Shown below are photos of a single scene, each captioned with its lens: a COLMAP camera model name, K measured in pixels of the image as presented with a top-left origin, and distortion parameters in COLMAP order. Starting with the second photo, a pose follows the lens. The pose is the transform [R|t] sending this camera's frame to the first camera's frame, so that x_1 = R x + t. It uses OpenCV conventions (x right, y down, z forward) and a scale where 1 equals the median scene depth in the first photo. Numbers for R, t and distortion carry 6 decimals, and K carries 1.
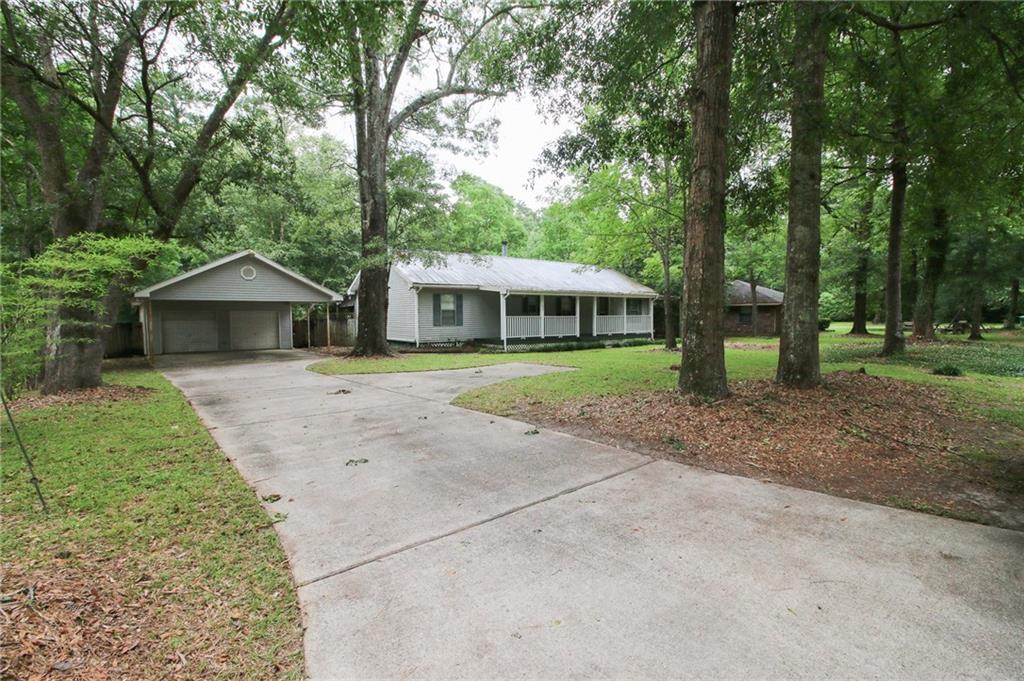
lens RADIAL K [[485.4, 0, 512.0], [0, 485.4, 340.5], [0, 0, 1]] dist [-0.000171, 0.000027]
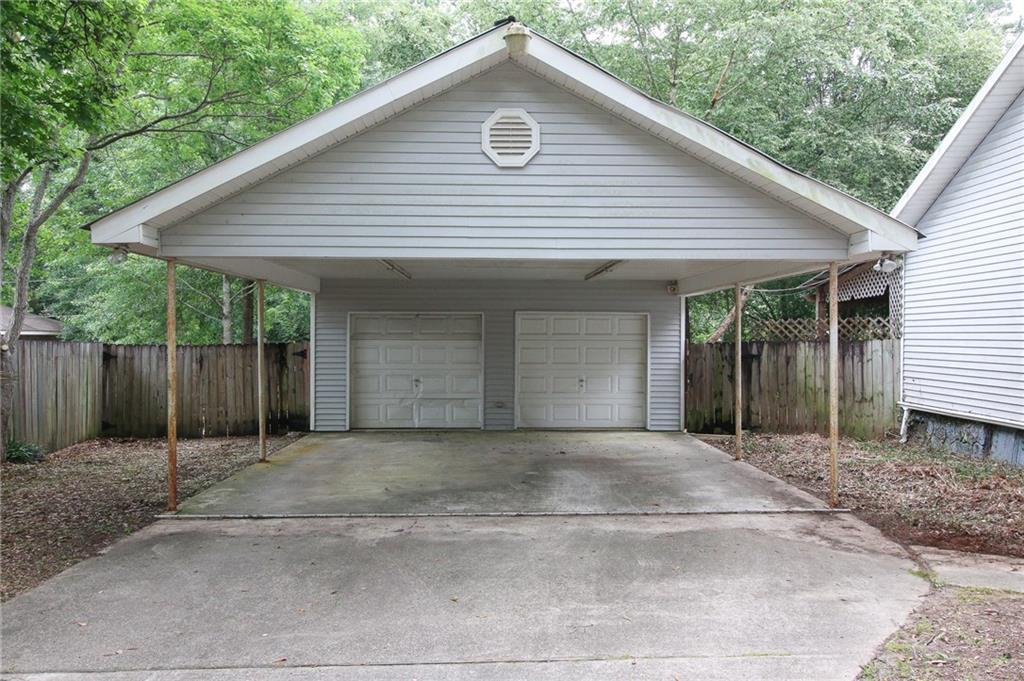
lens RADIAL K [[830.0, 0, 512.0], [0, 830.0, 340.5], [0, 0, 1]] dist [0.000581, 0.000059]
pose [[0.803552, 0.008146, -0.595179, -0.217720], [-0.033847, 0.998914, -0.032024, -0.020759], [0.594272, 0.045878, 0.802955, 0.488948]]
